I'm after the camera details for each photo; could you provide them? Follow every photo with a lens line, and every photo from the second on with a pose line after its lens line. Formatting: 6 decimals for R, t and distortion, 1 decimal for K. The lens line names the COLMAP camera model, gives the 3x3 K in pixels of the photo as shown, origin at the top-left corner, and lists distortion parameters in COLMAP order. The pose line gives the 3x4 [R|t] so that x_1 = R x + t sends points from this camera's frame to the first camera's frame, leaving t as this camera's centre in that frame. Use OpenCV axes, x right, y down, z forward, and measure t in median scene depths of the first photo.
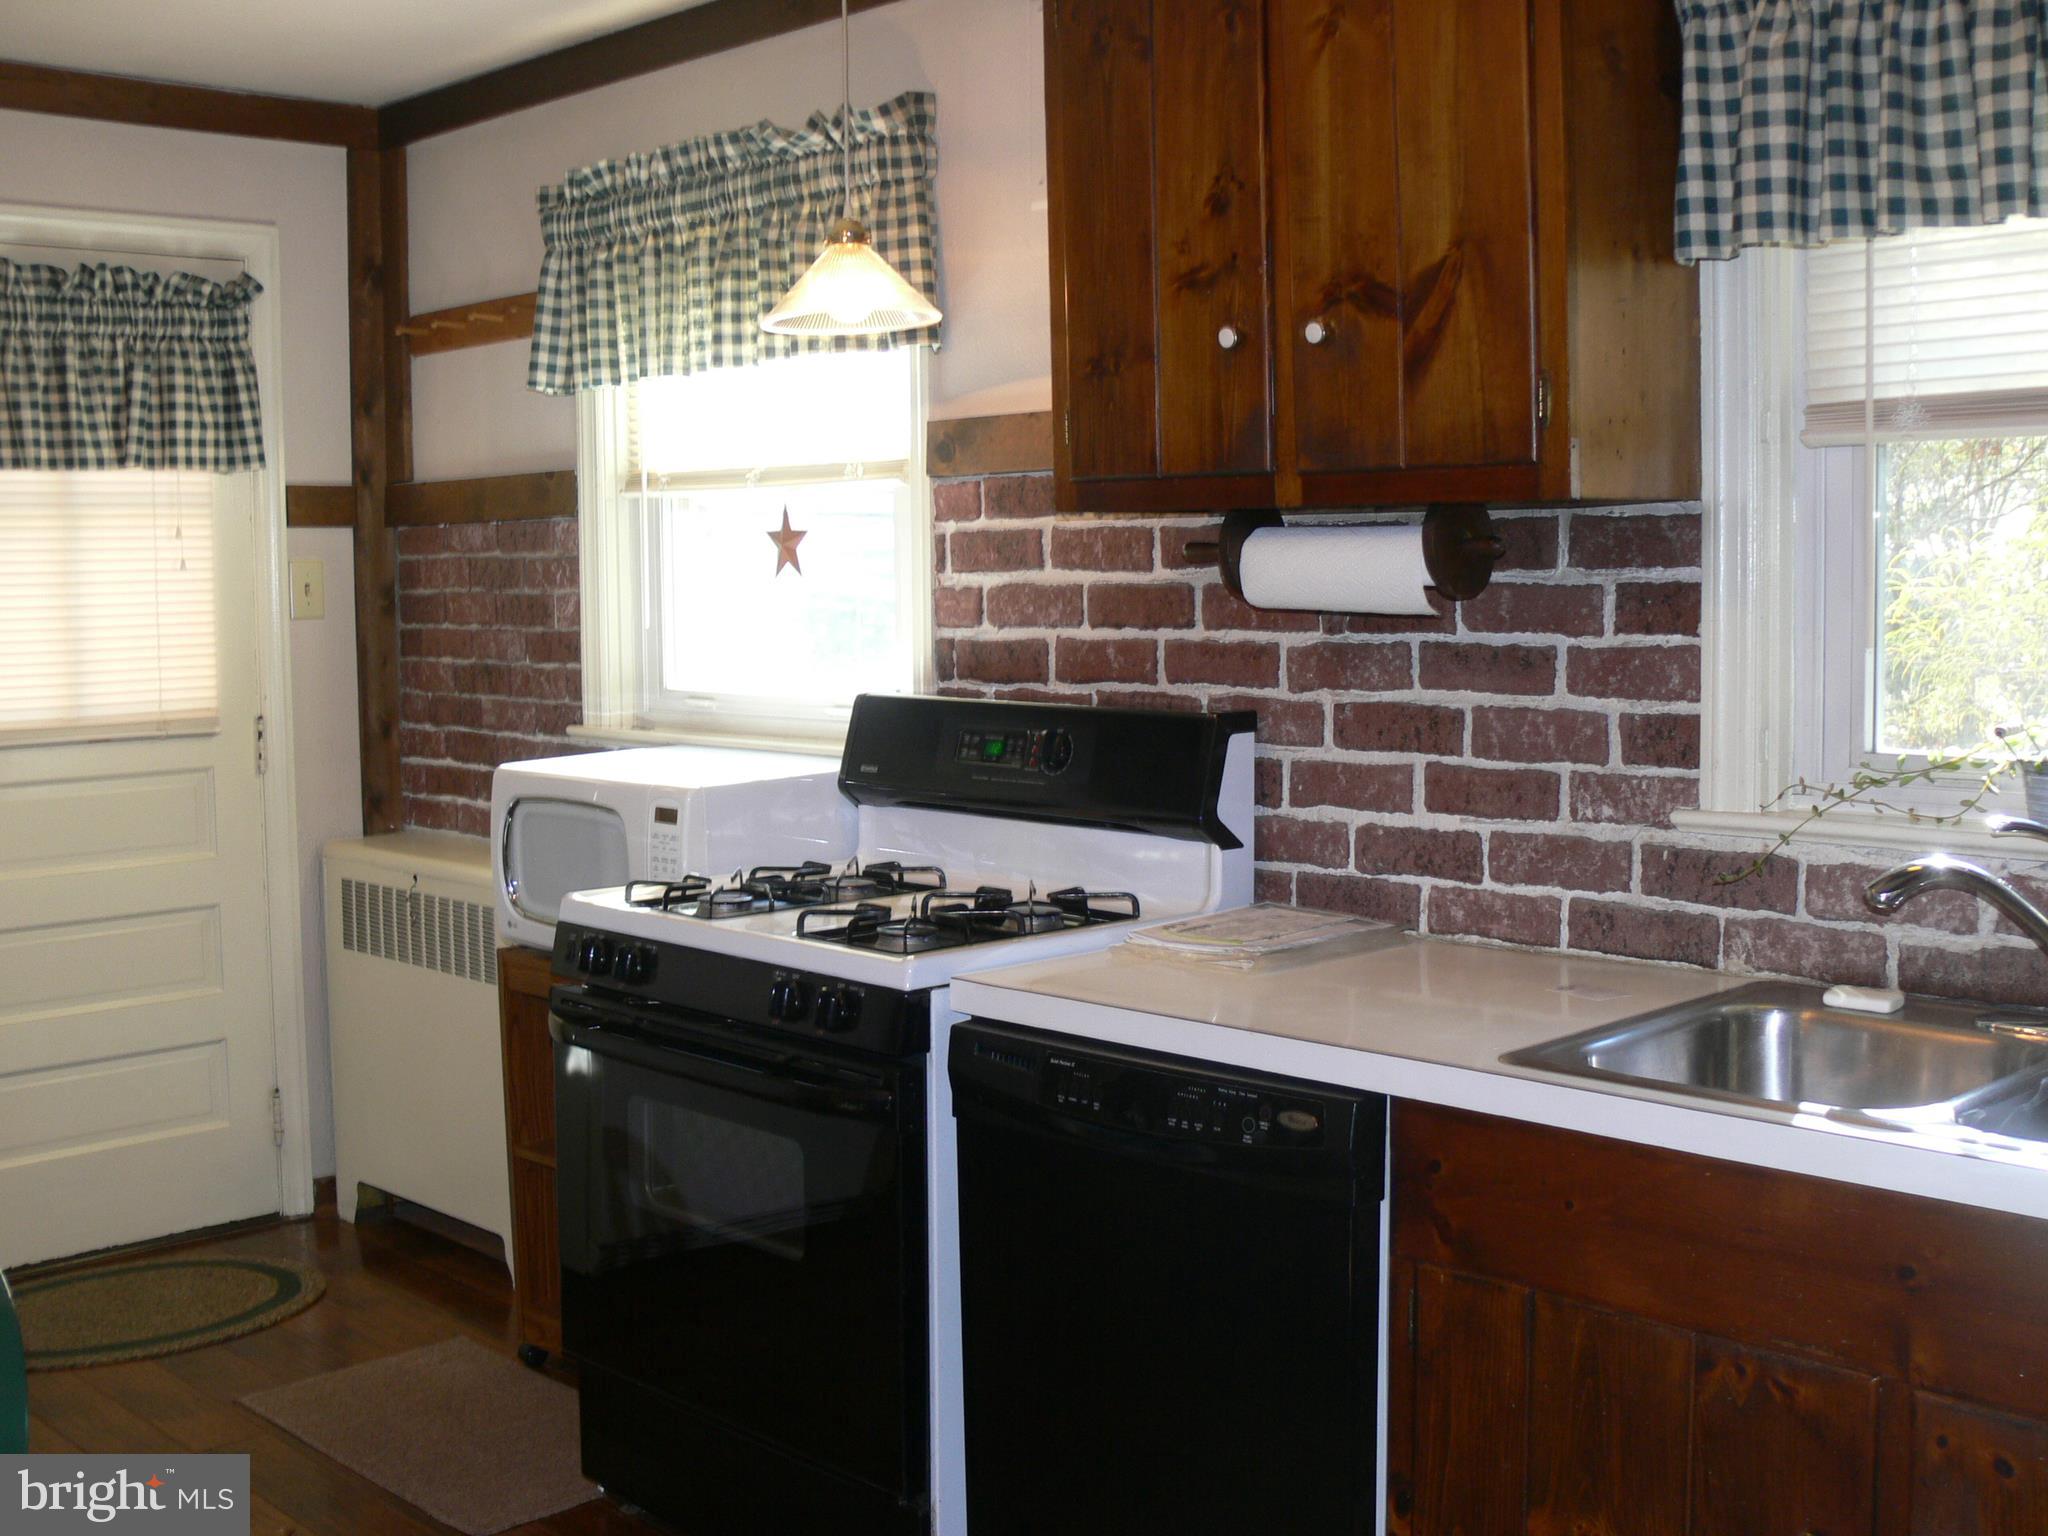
lens RADIAL K [[2277.5, 0, 1024.0], [0, 2277.5, 768.0], [0, 0, 1]] dist [-0.166639, 0.047257]
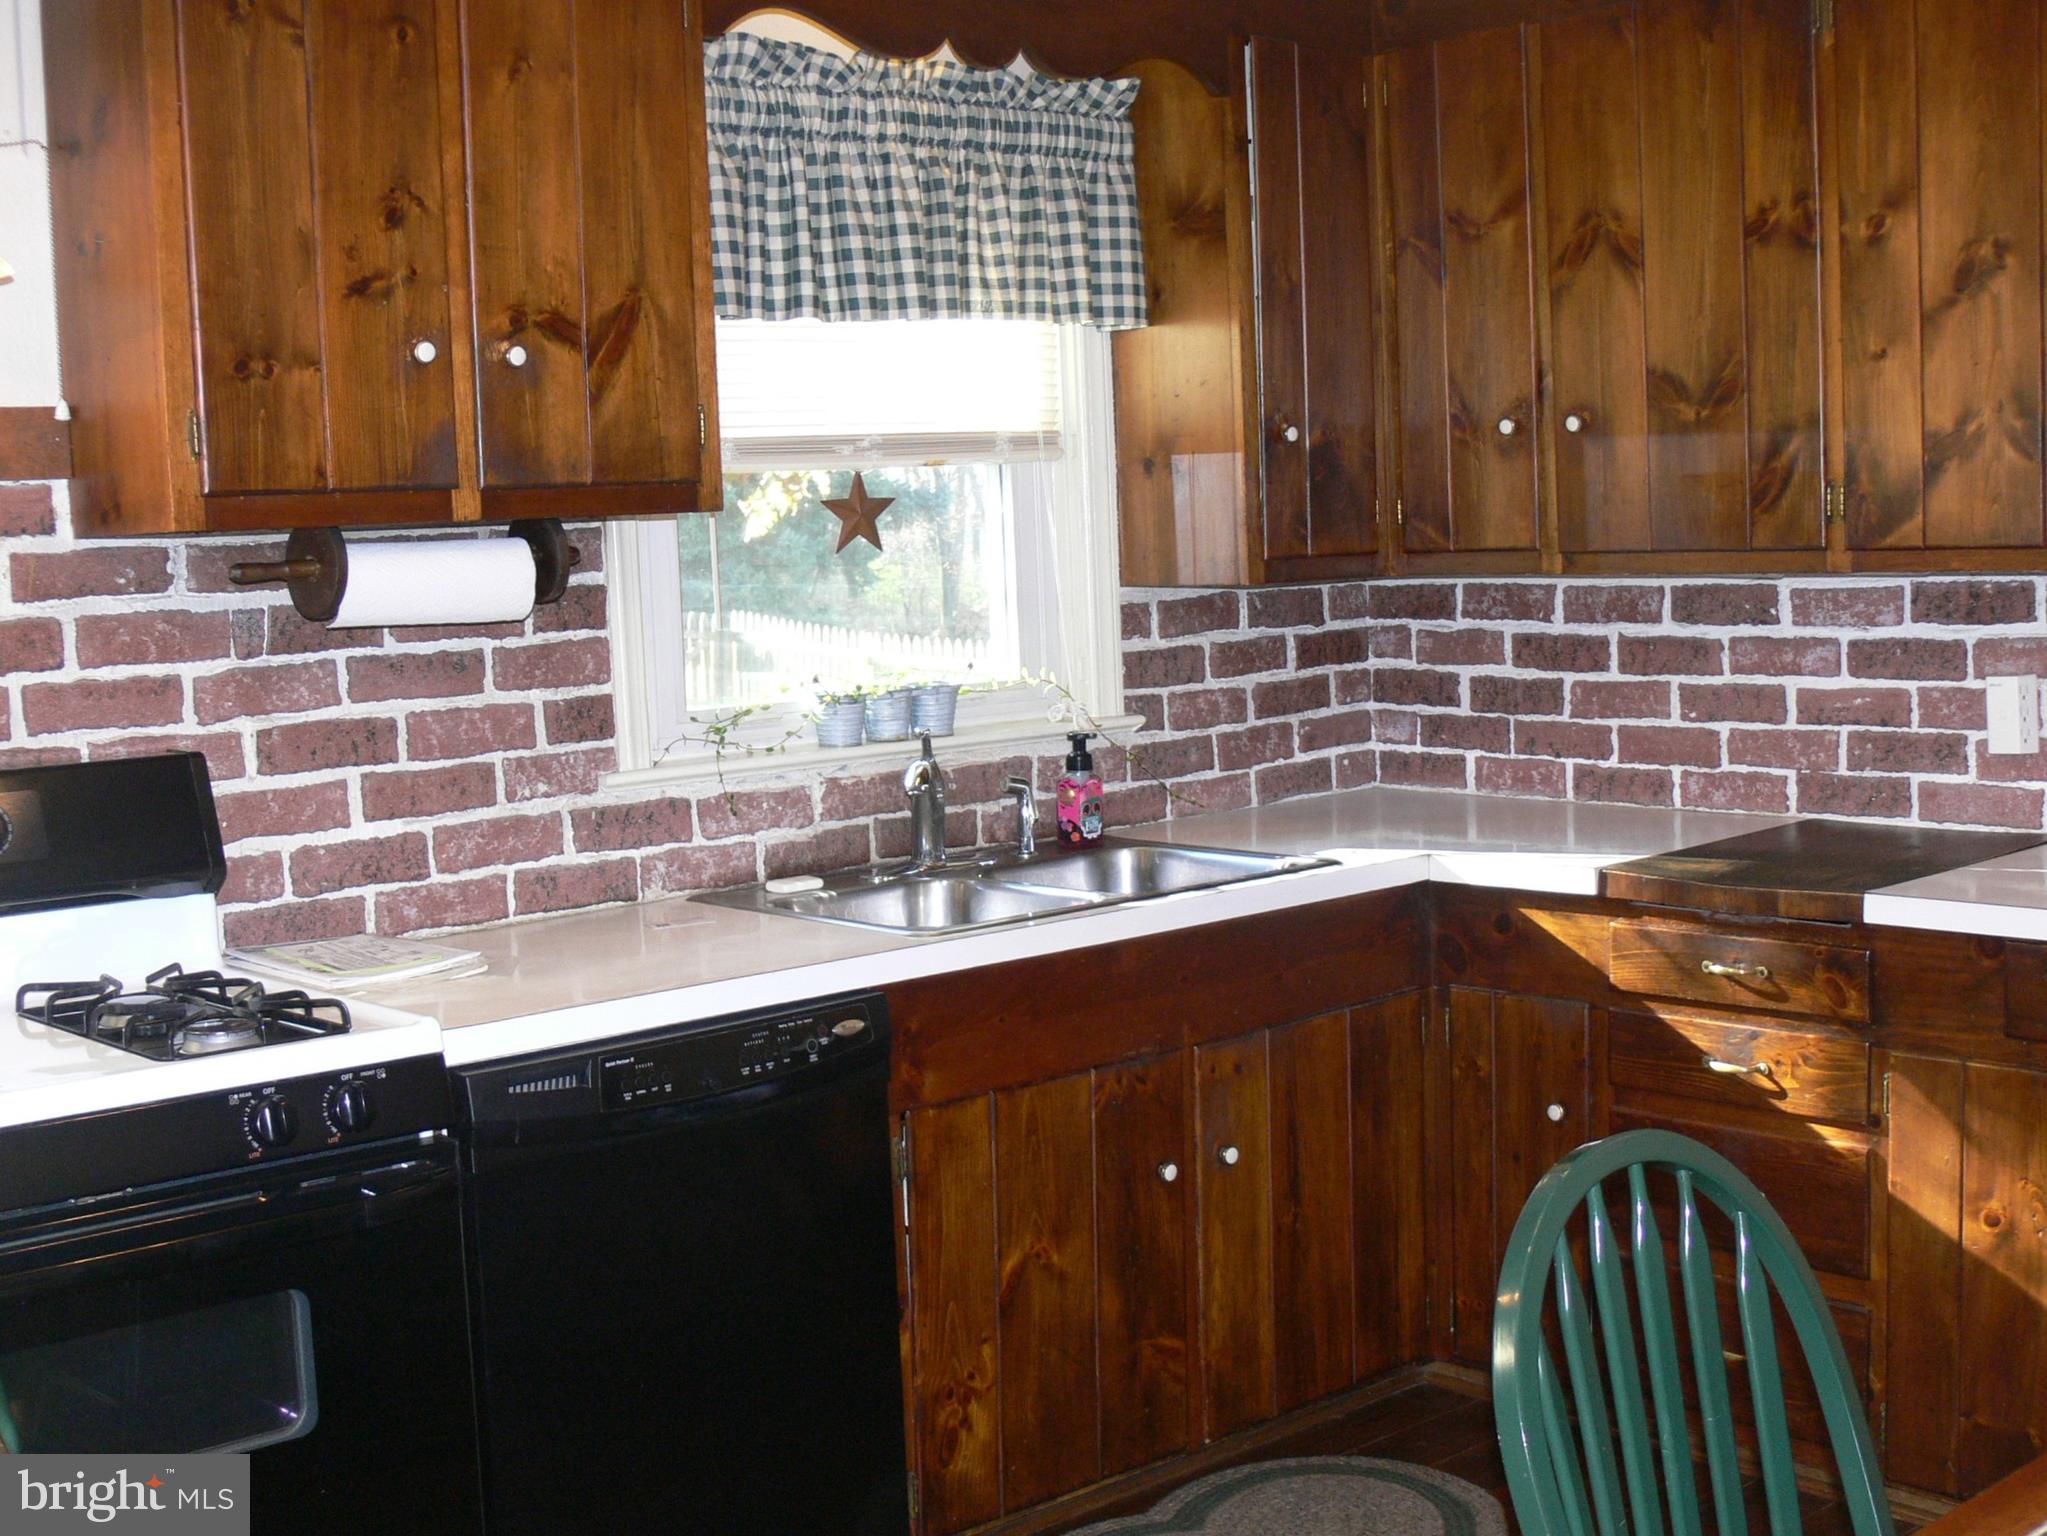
lens RADIAL K [[2433.7, 0, 1023.5], [0, 2433.7, 768.0], [0, 0, 1]] dist [-0.207980, -0.028795]
pose [[0.031259, -0.083928, 0.995981, -0.838348], [0.125336, 0.988932, 0.079401, -0.050563], [-0.991622, 0.122350, 0.041433, 0.617609]]
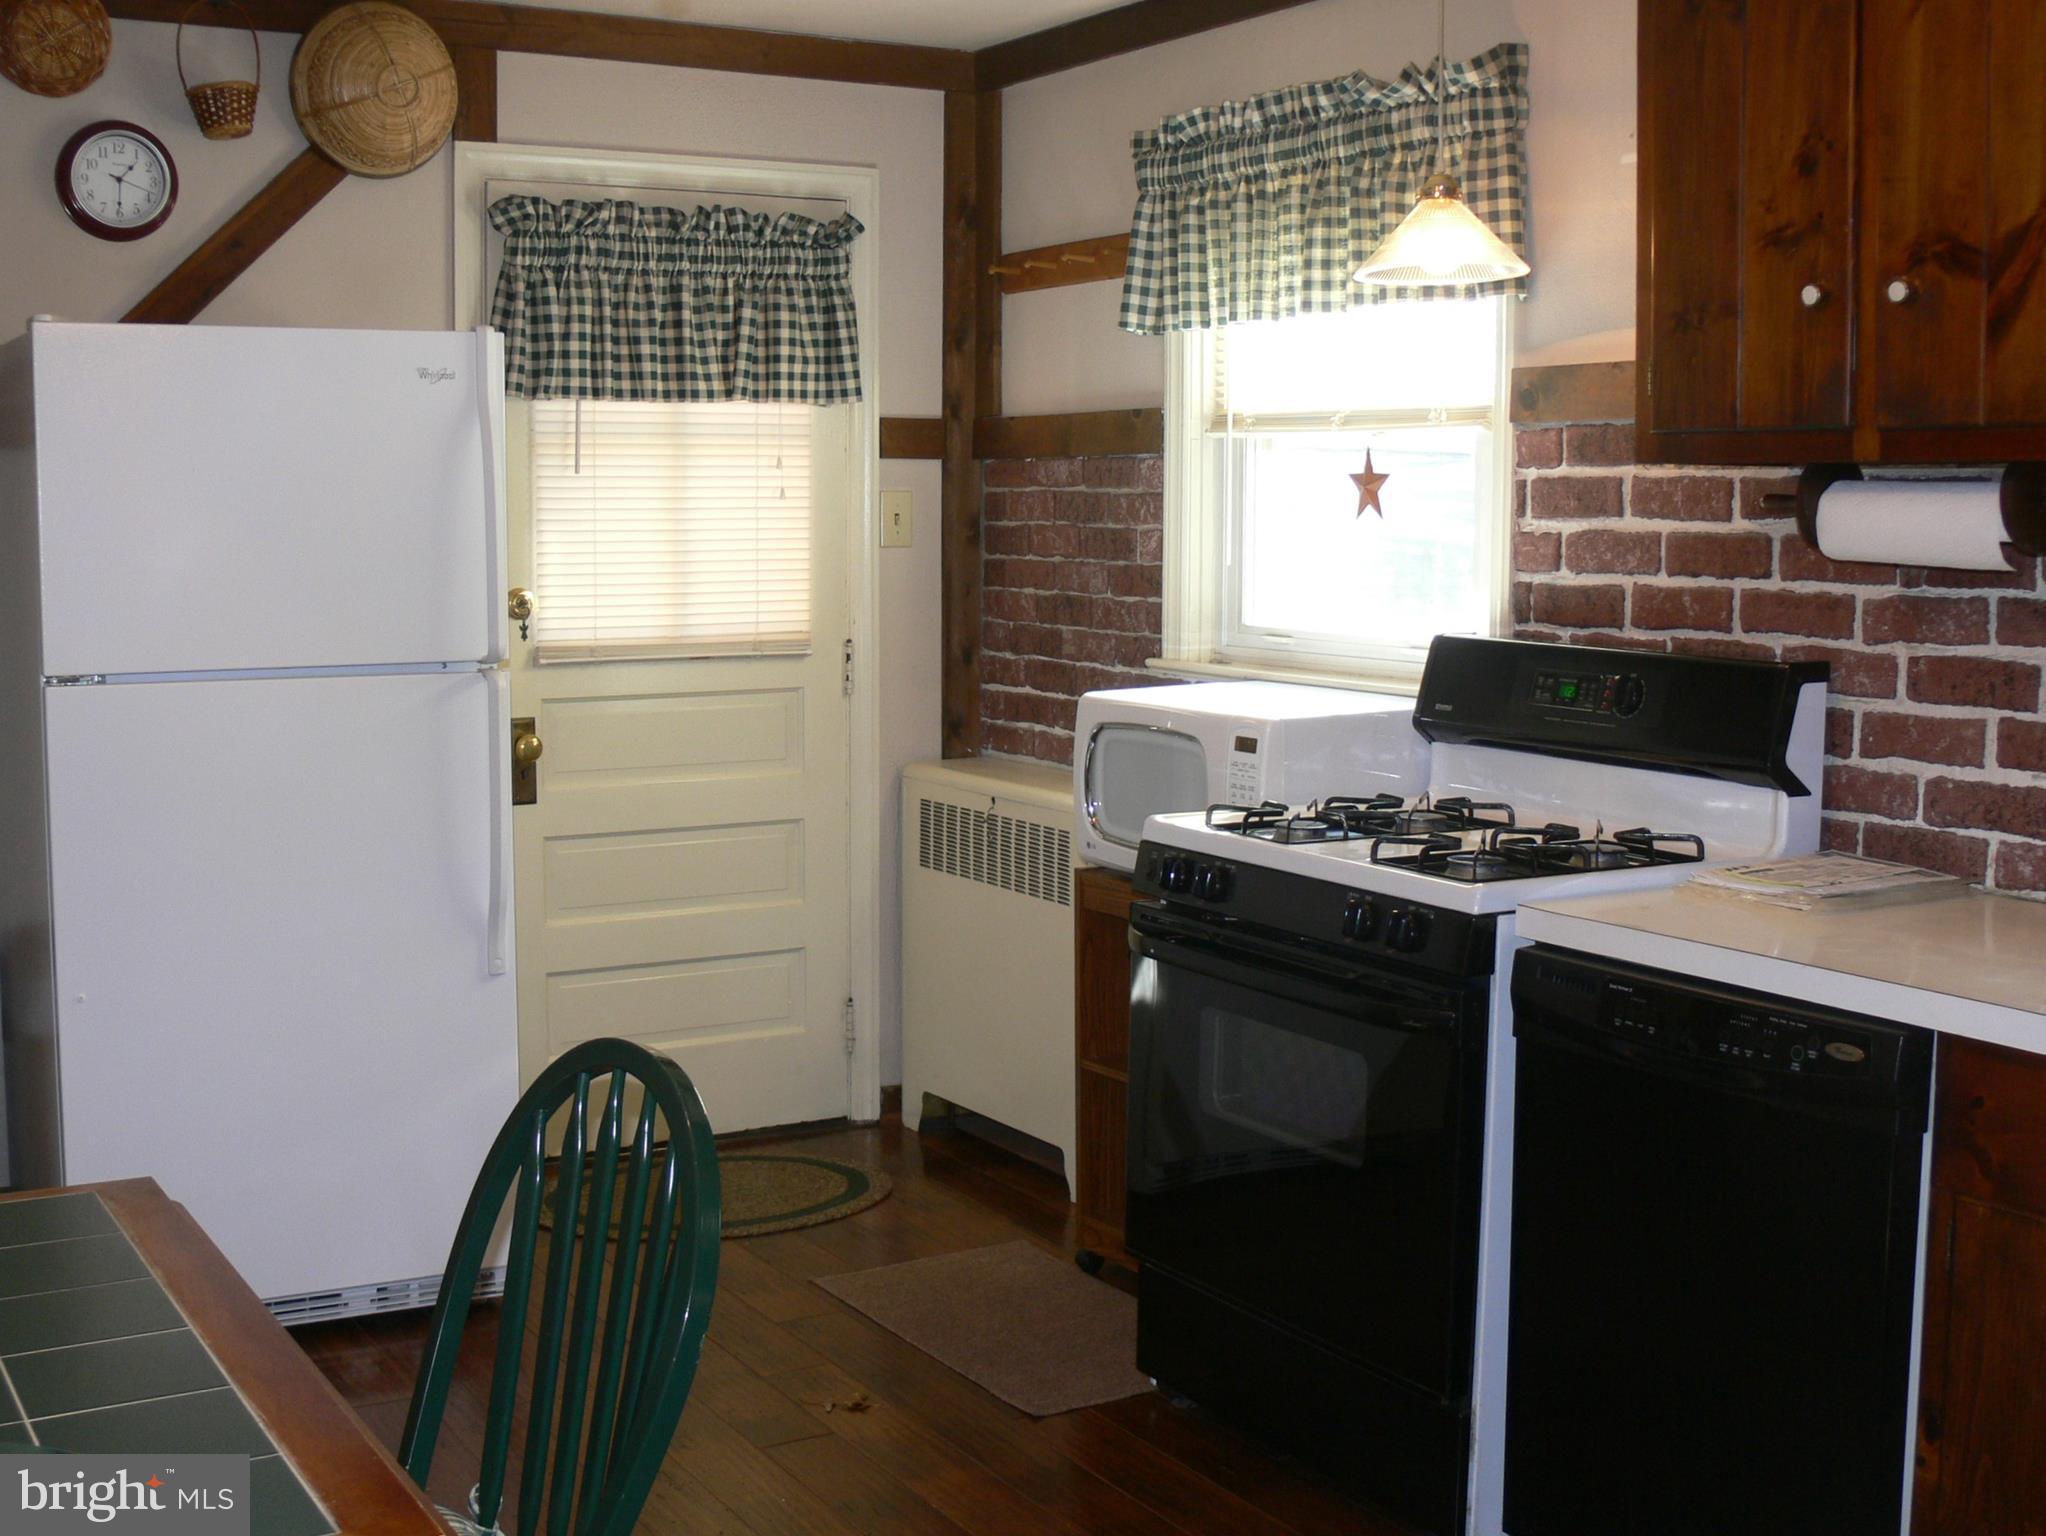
lens RADIAL K [[2401.2, 0, 1023.0], [0, 2401.2, 768.0], [0, 0, 1]] dist [-0.155663, 0.188702]
pose [[0.971367, 0.039555, -0.234267, 0.001495], [-0.034278, 0.999059, 0.026558, 0.006511], [0.235098, -0.017767, 0.971809, -0.109469]]
